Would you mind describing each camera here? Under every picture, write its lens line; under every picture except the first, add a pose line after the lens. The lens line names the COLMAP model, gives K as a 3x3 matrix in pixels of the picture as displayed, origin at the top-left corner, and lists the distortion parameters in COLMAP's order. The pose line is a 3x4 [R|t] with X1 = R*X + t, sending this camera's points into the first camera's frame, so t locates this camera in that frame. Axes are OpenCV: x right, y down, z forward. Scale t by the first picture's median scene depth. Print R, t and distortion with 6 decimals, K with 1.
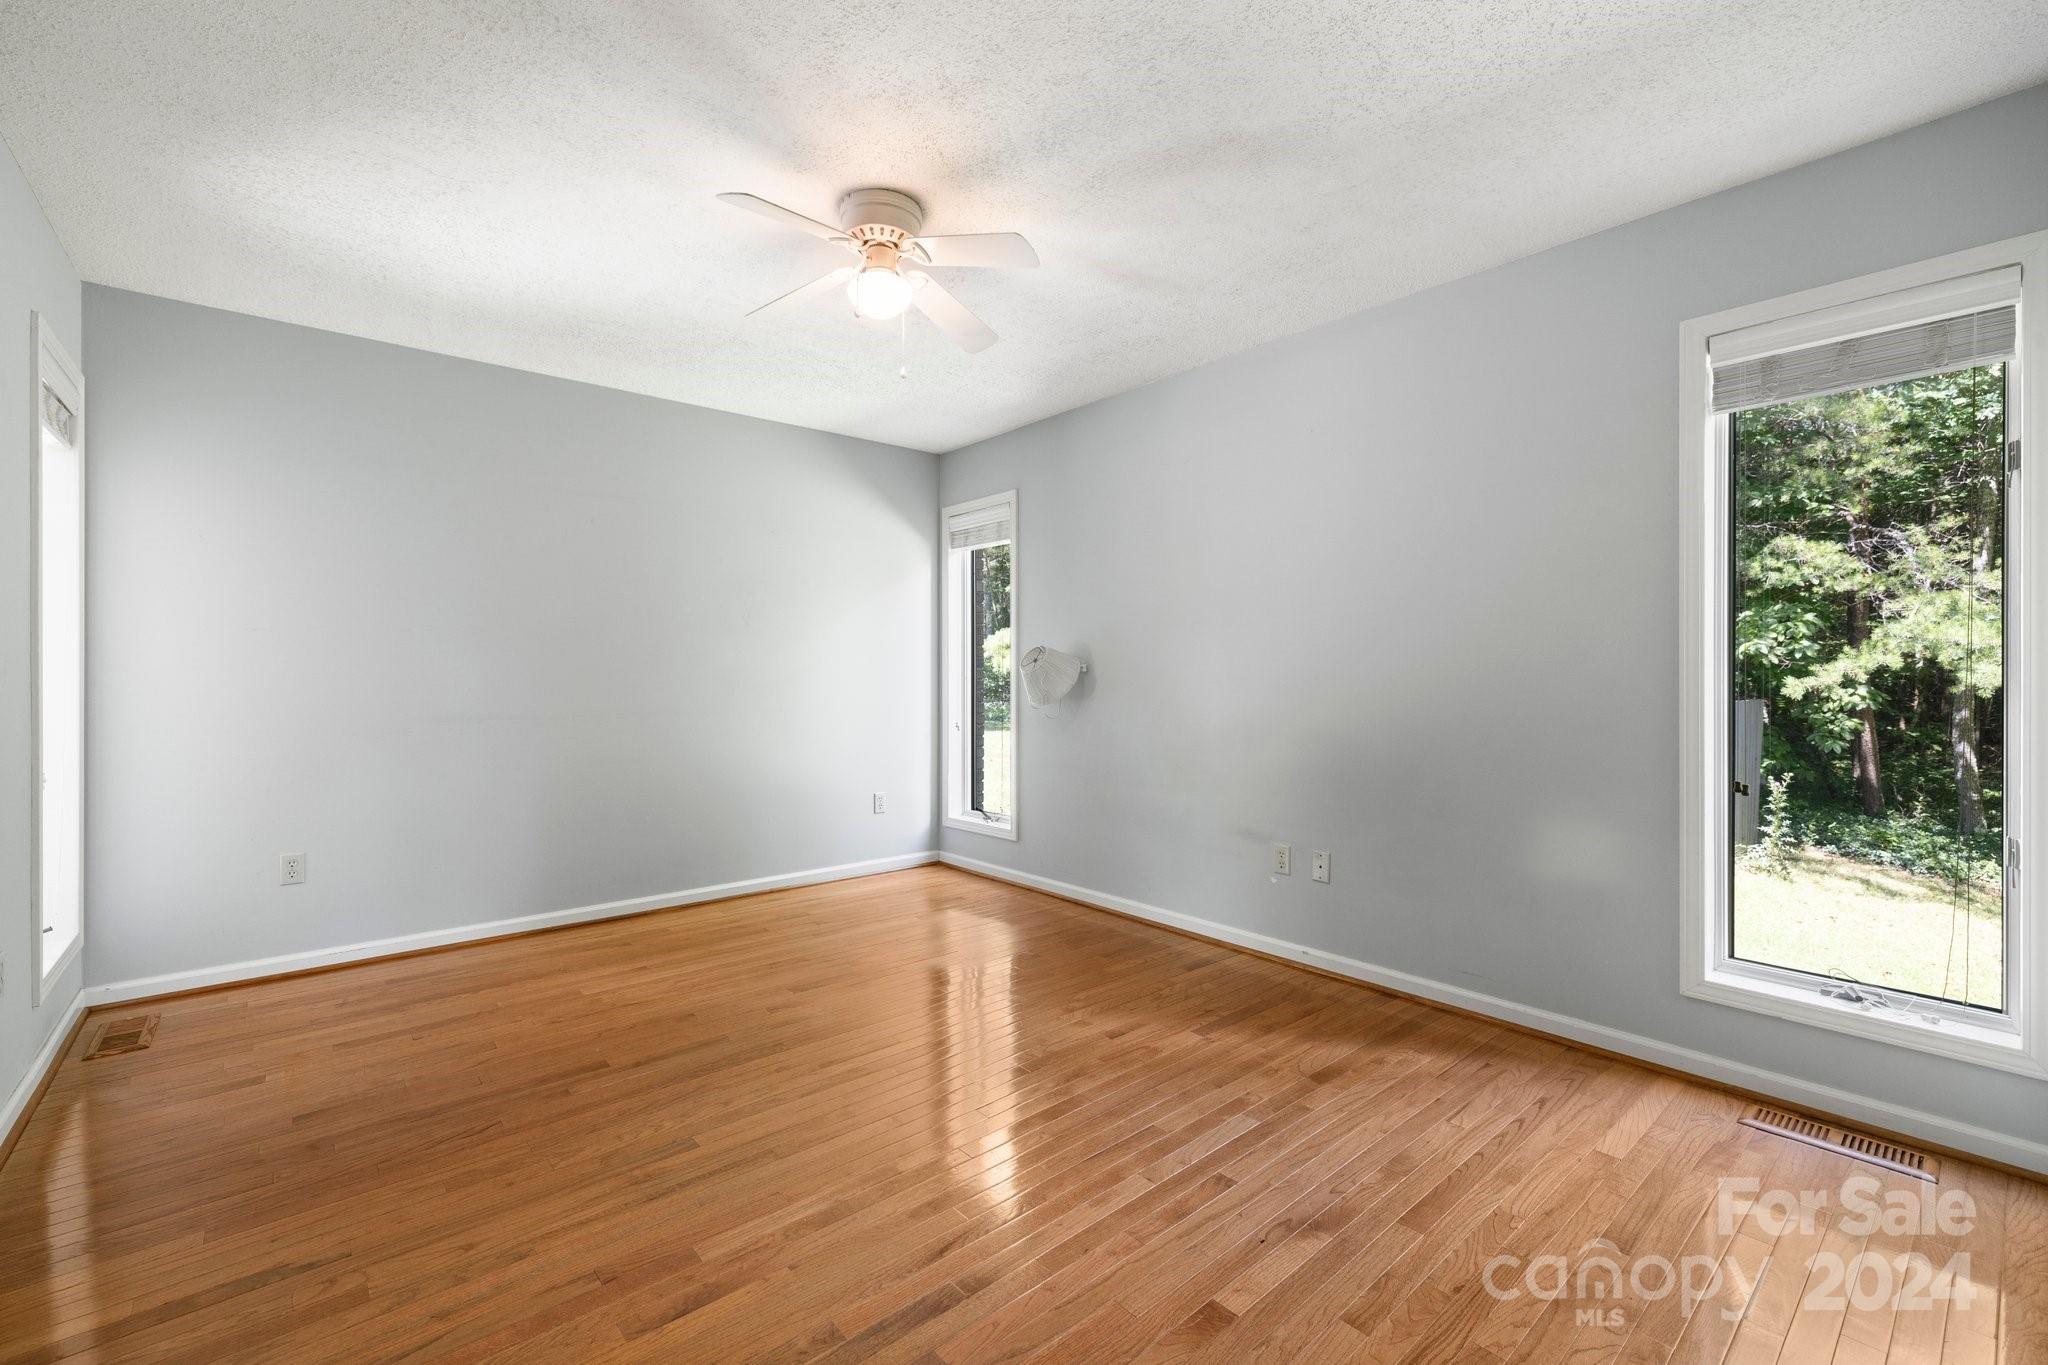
lens RADIAL K [[914.1, 0, 1024.0], [0, 914.1, 682.5], [0, 0, 1]] dist [0.001457, 0.017065]
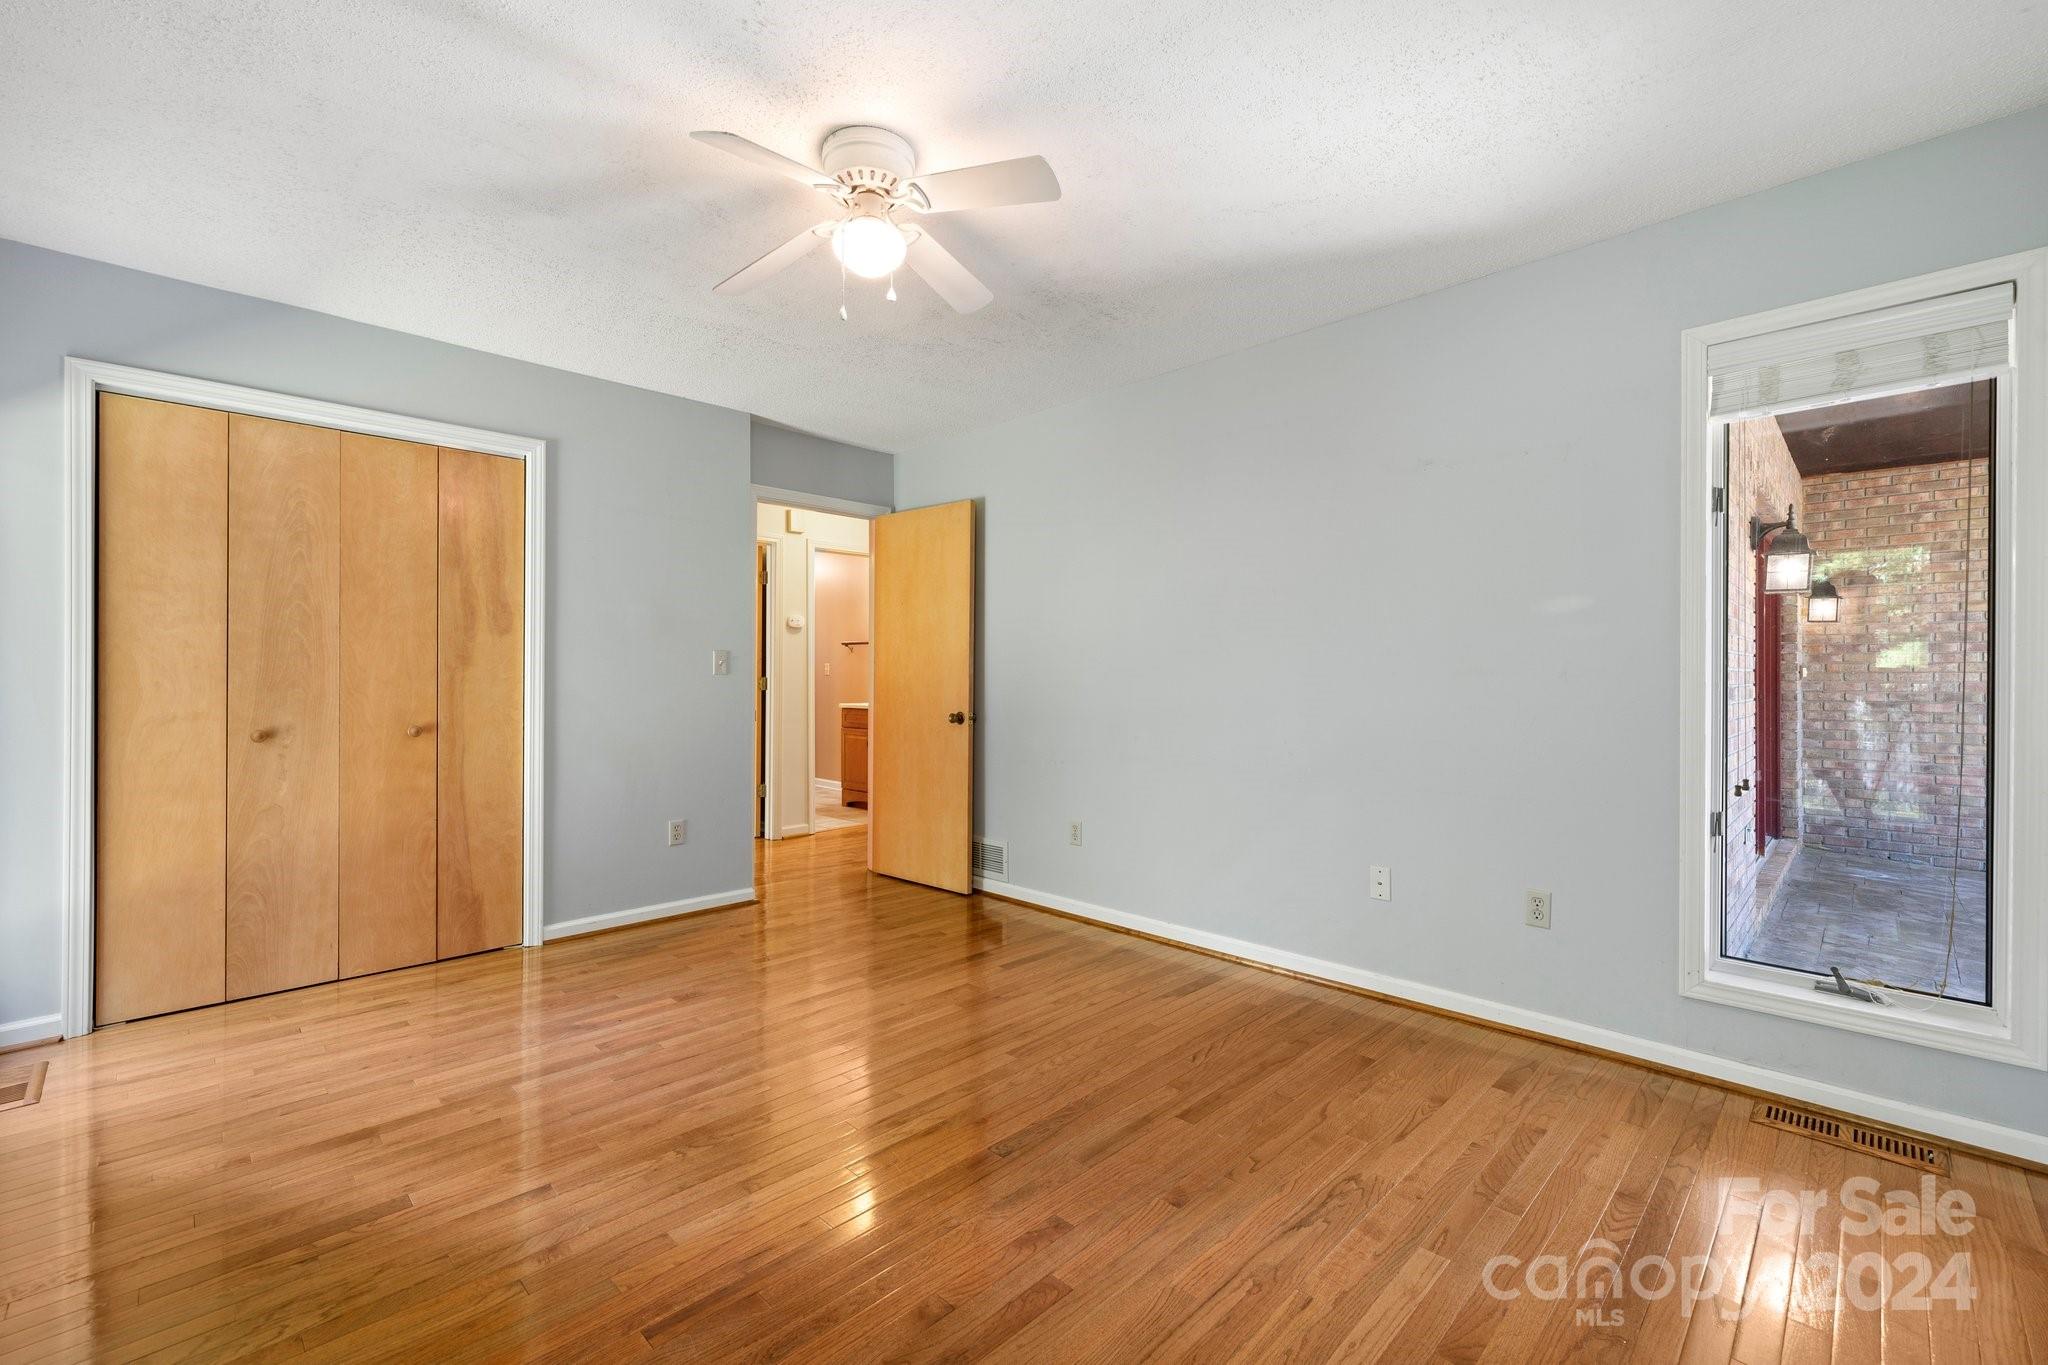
lens RADIAL K [[865.0, 0, 1017.5], [0, 865.0, 671.9], [0, 0, 1]] dist [0.001063, 0.000120]
pose [[-0.997379, -0.000583, -0.072357, -0.261151], [-0.000799, 0.999995, 0.002951, -0.017055], [0.072354, 0.003002, -0.997374, 2.007687]]
